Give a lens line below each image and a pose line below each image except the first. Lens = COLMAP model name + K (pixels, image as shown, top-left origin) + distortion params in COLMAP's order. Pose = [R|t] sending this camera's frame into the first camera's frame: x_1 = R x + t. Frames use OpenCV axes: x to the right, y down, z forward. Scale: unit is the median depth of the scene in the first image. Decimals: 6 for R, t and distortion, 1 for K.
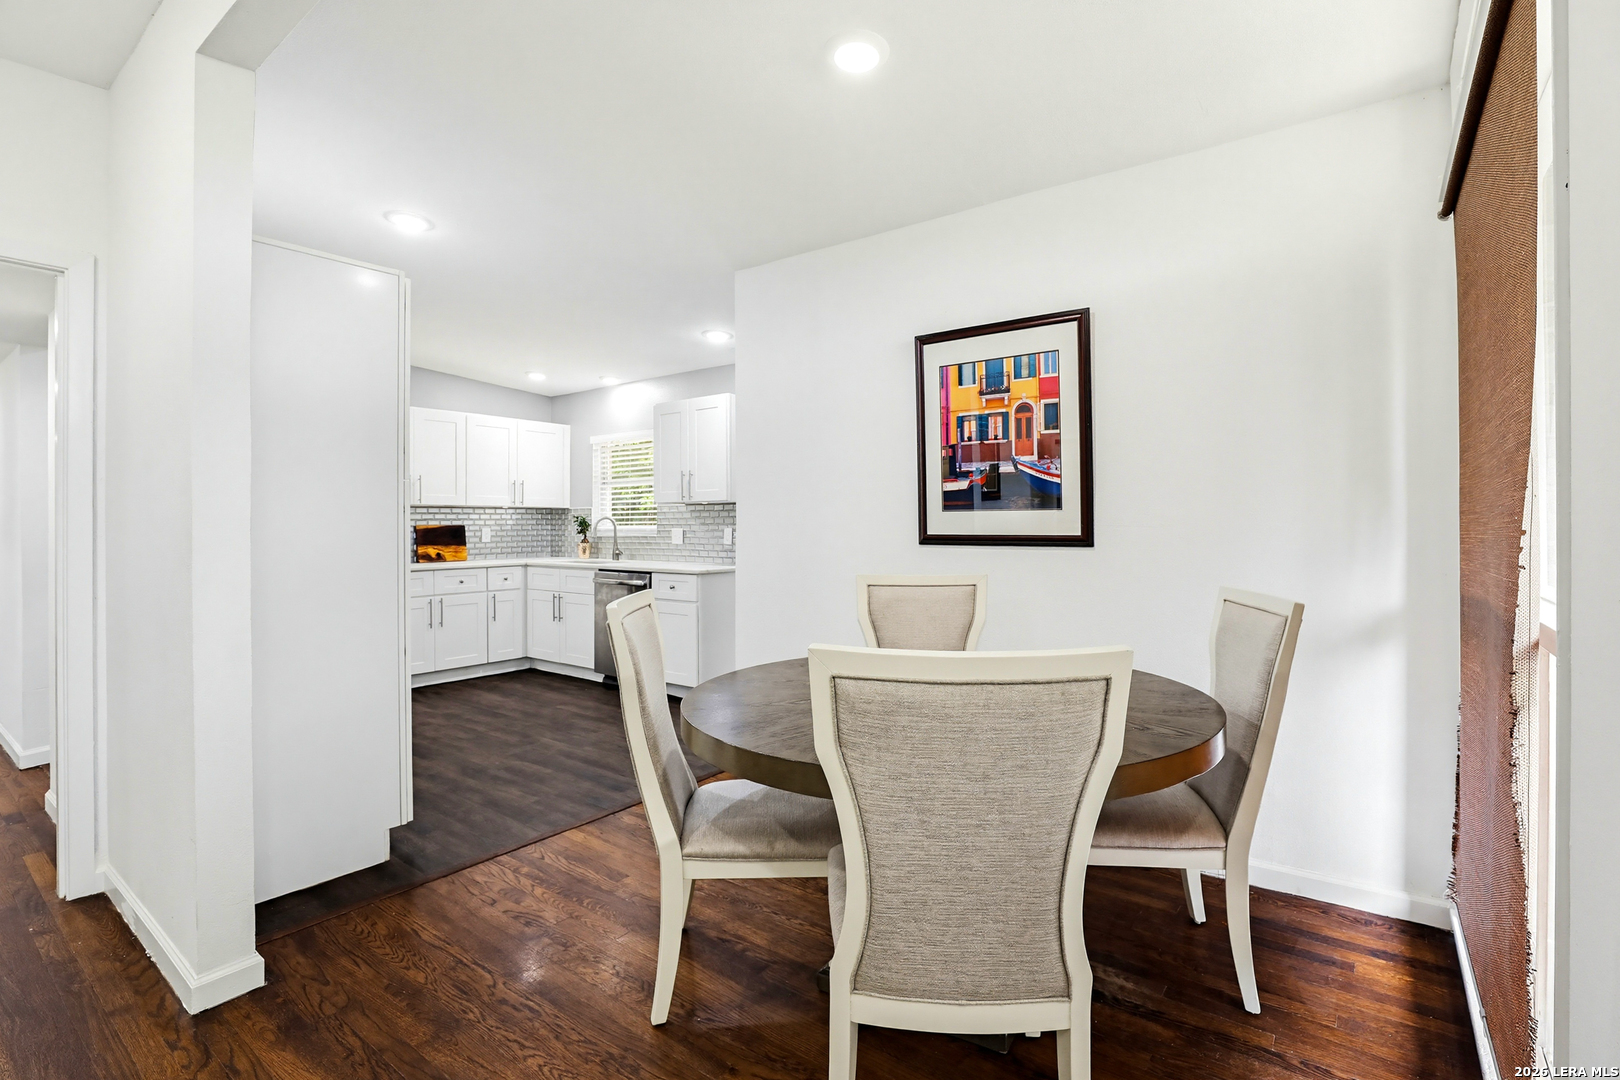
lens RADIAL K [[754.5, 0, 832.4], [0, 754.5, 532.2], [0, 0, 1]] dist [-0.033319, 0.005189]
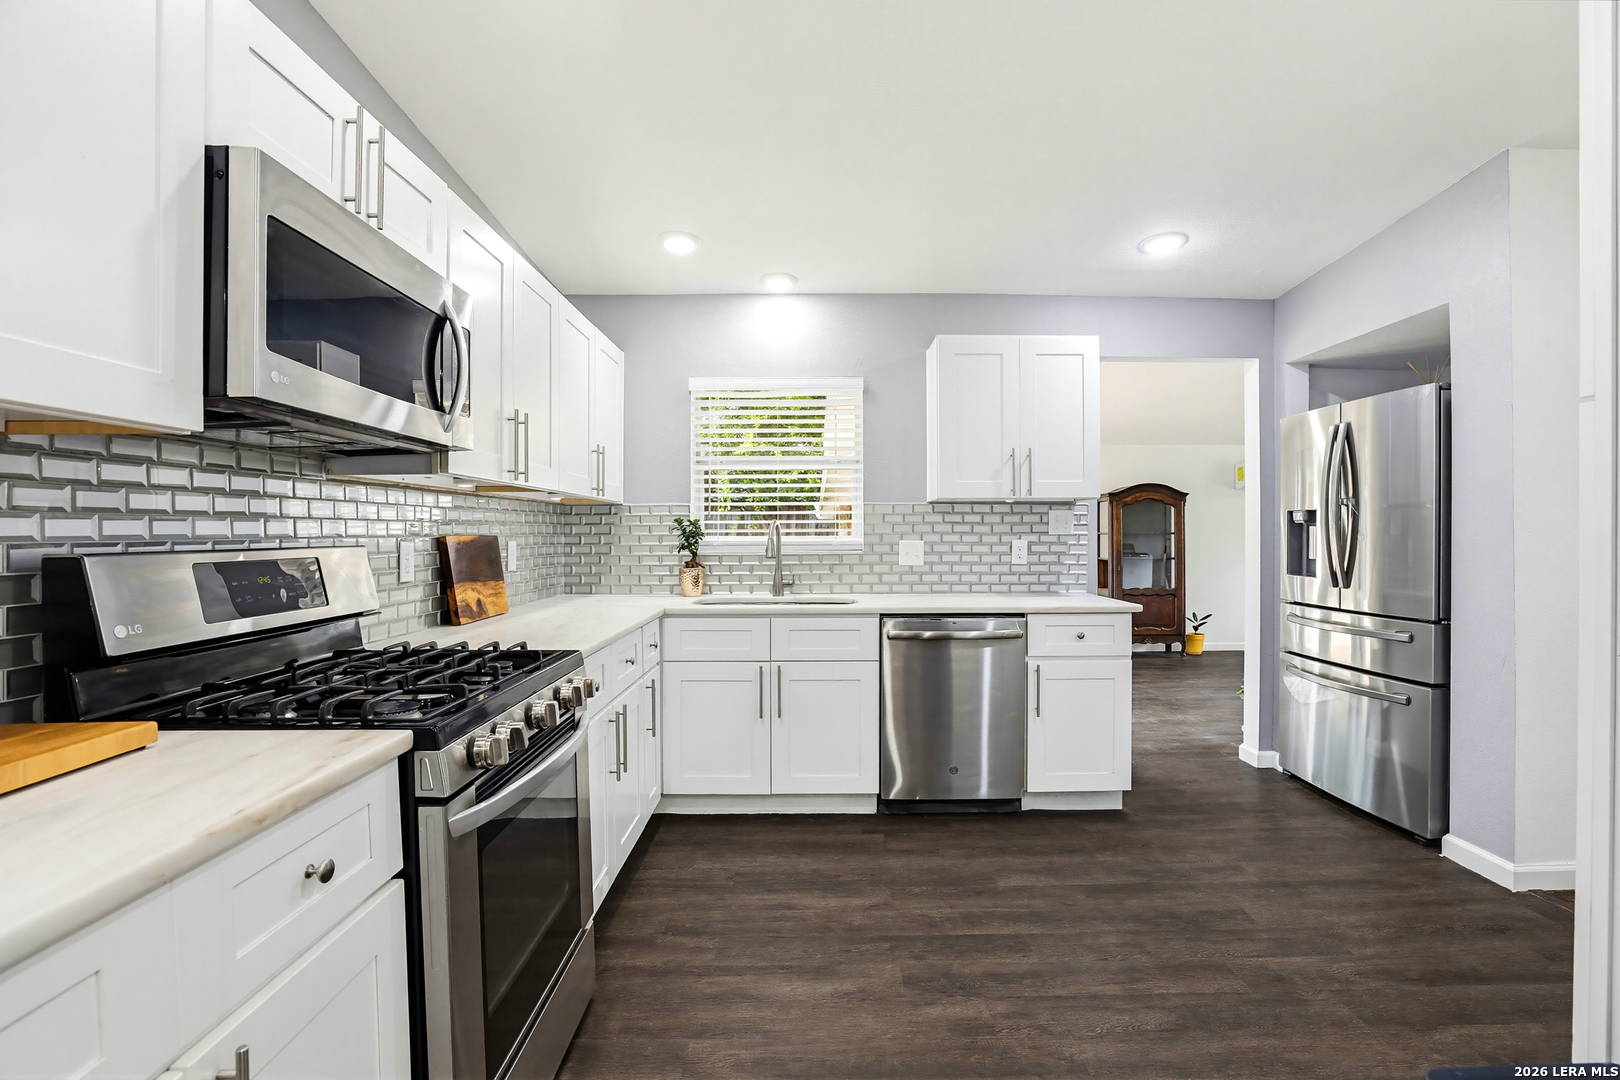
lens RADIAL K [[754.5, 0, 814.6], [0, 754.5, 535.6], [0, 0, 1]] dist [-0.033319, 0.005189]
pose [[0.803582, -0.000263, 0.595195, -0.637304], [0.006141, 0.999950, -0.007850, -0.004502], [-0.595163, 0.009963, 0.803543, 0.541171]]
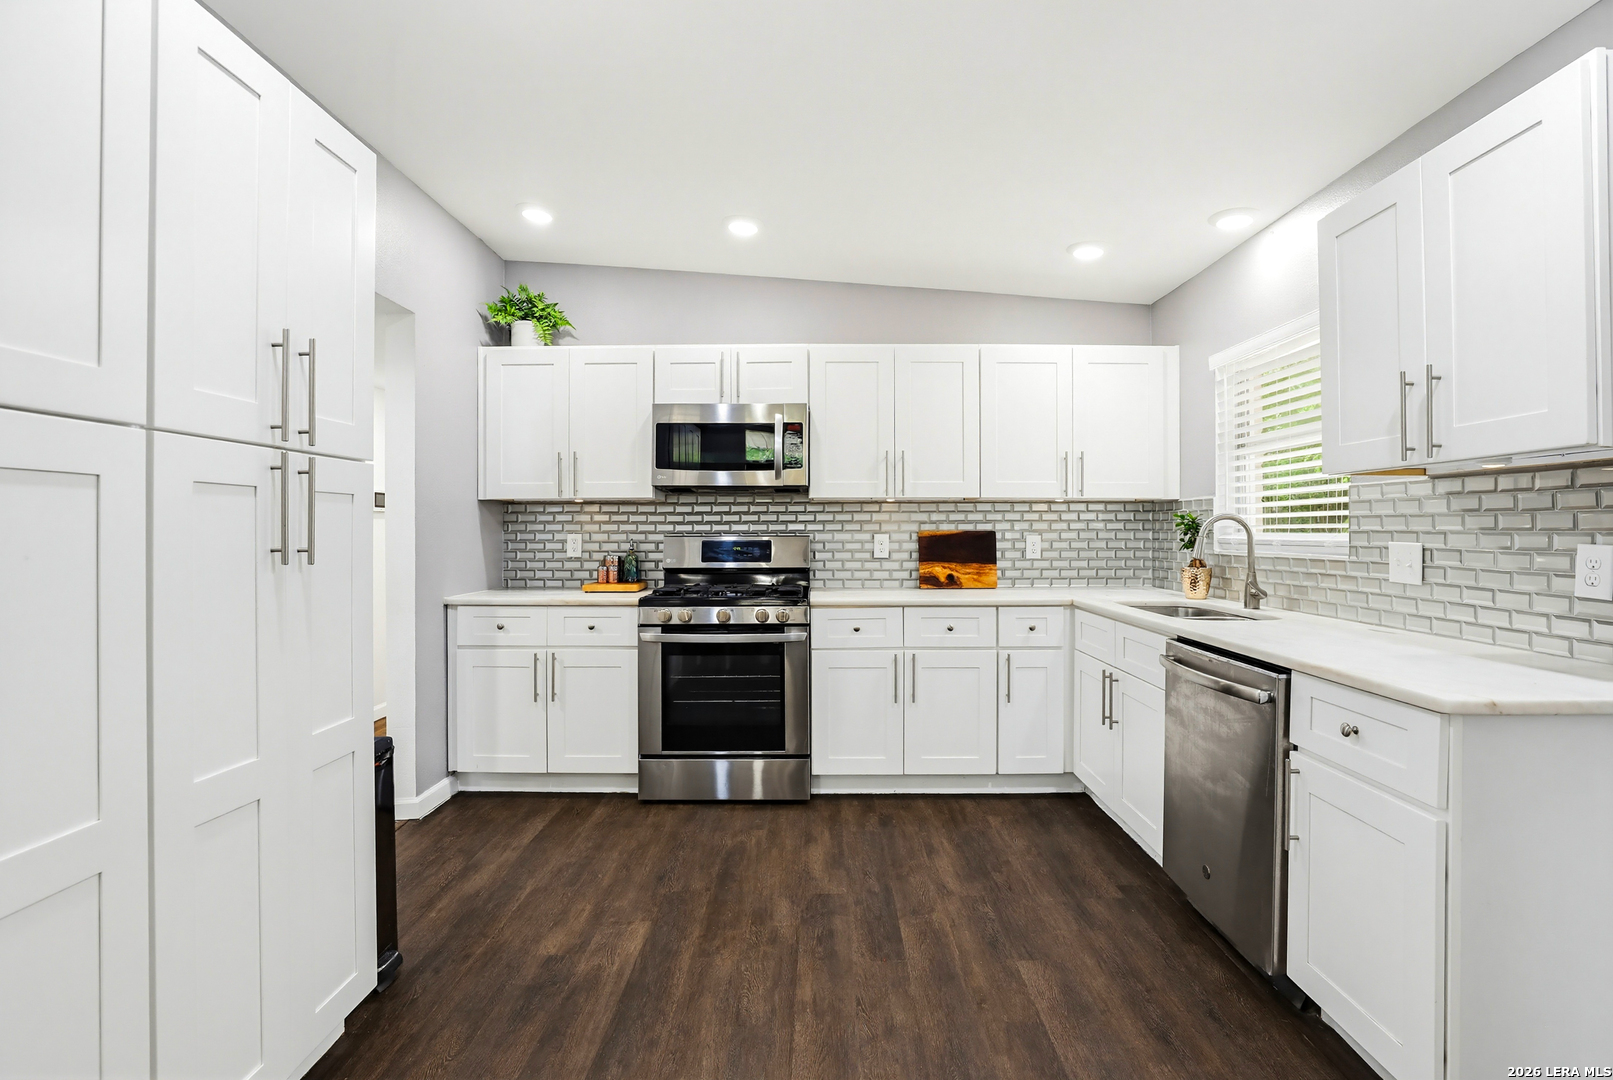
lens RADIAL K [[751.2, 0, 811.4], [0, 751.2, 522.8], [0, 0, 1]] dist [-0.033319, 0.005189]
pose [[0.580030, -0.004396, -0.814584, -0.077640], [-0.008943, 0.999891, -0.011764, -0.007611], [0.814546, 0.014109, 0.579927, 0.540633]]
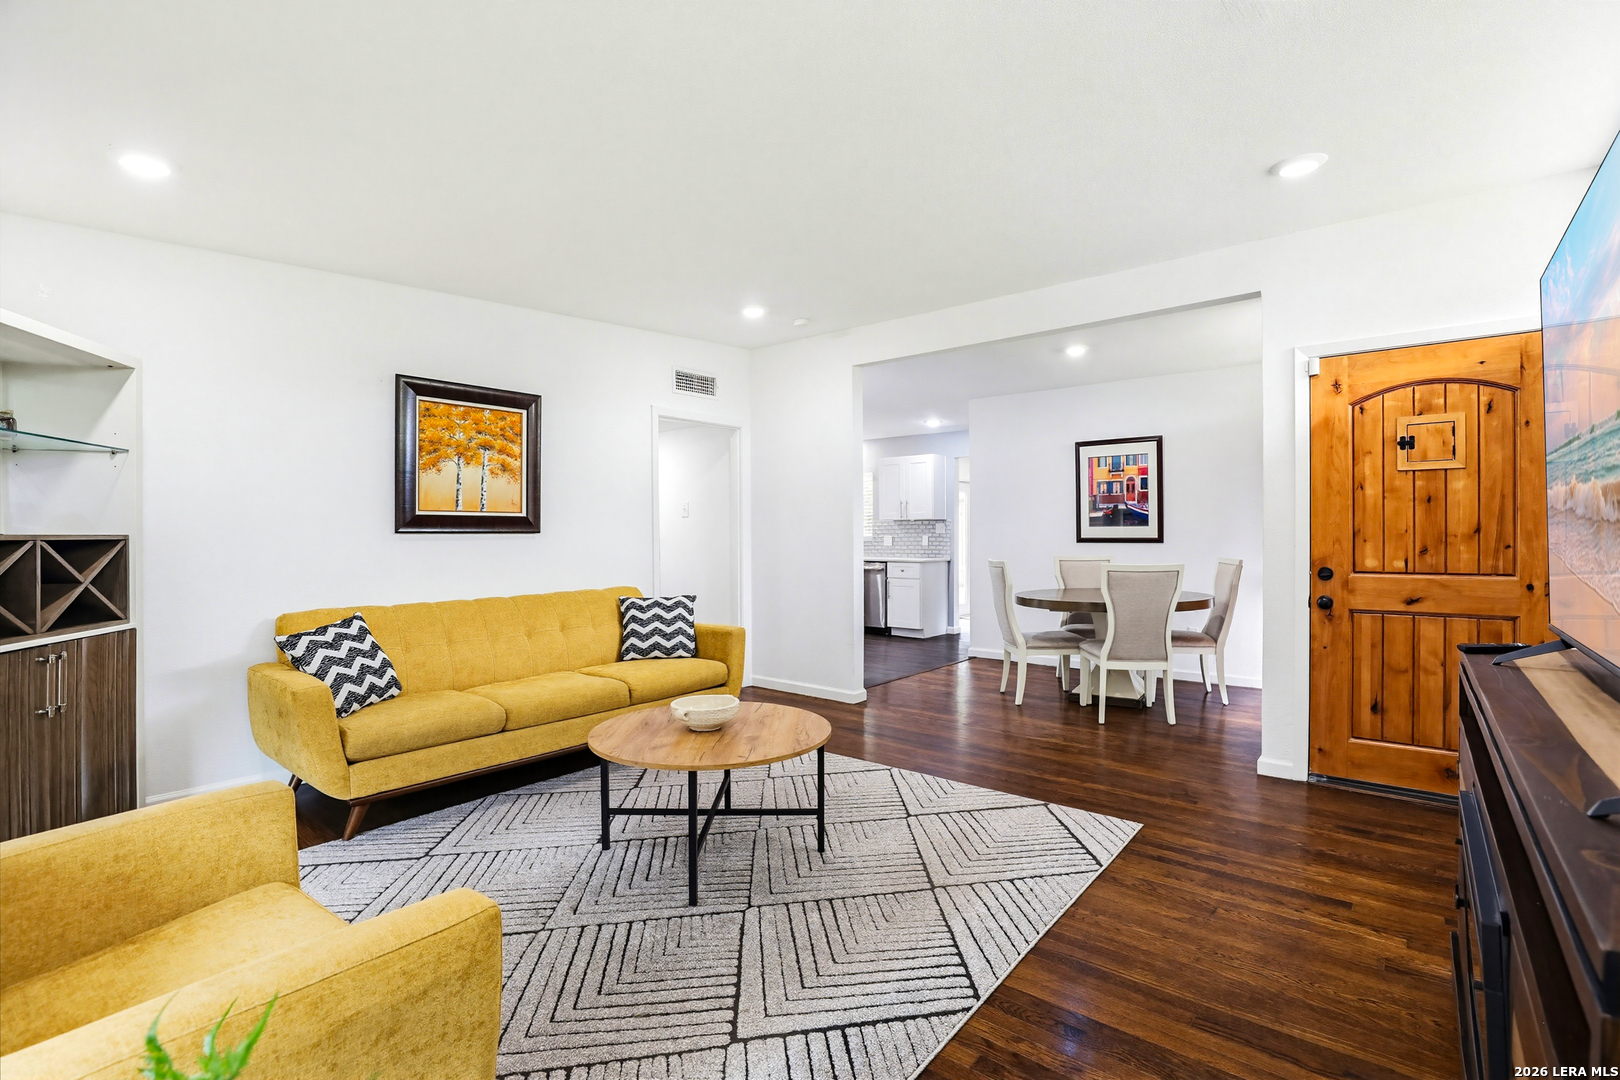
lens RADIAL K [[754.5, 0, 845.0], [0, 754.5, 550.5], [0, 0, 1]] dist [-0.033319, 0.005189]
pose [[0.999399, -0.001742, -0.034611, -0.239081], [0.002225, 0.999901, 0.013908, 0.004062], [0.034584, -0.013977, 0.999304, -0.578057]]
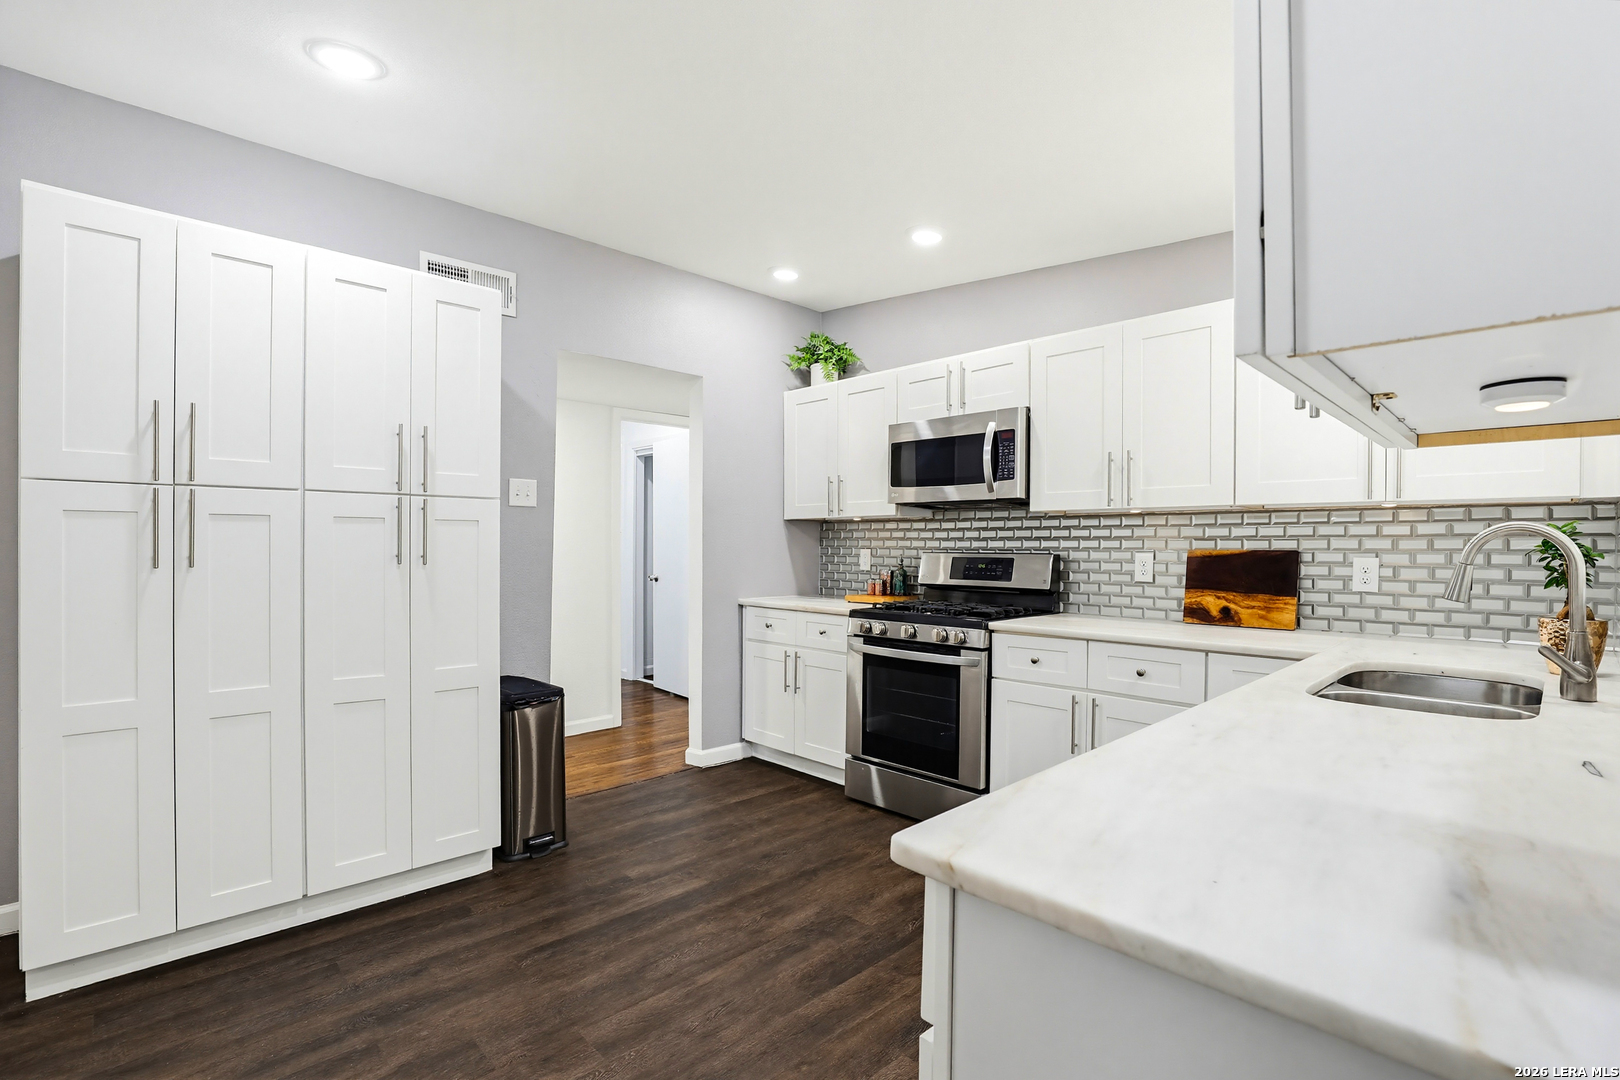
lens RADIAL K [[754.5, 0, 823.7], [0, 754.5, 545.0], [0, 0, 1]] dist [-0.033319, 0.005189]
pose [[-0.169528, 0.004686, -0.985514, -0.009543], [-0.014393, 0.999870, 0.007230, -0.012211], [0.985420, 0.015410, -0.169438, 0.836152]]
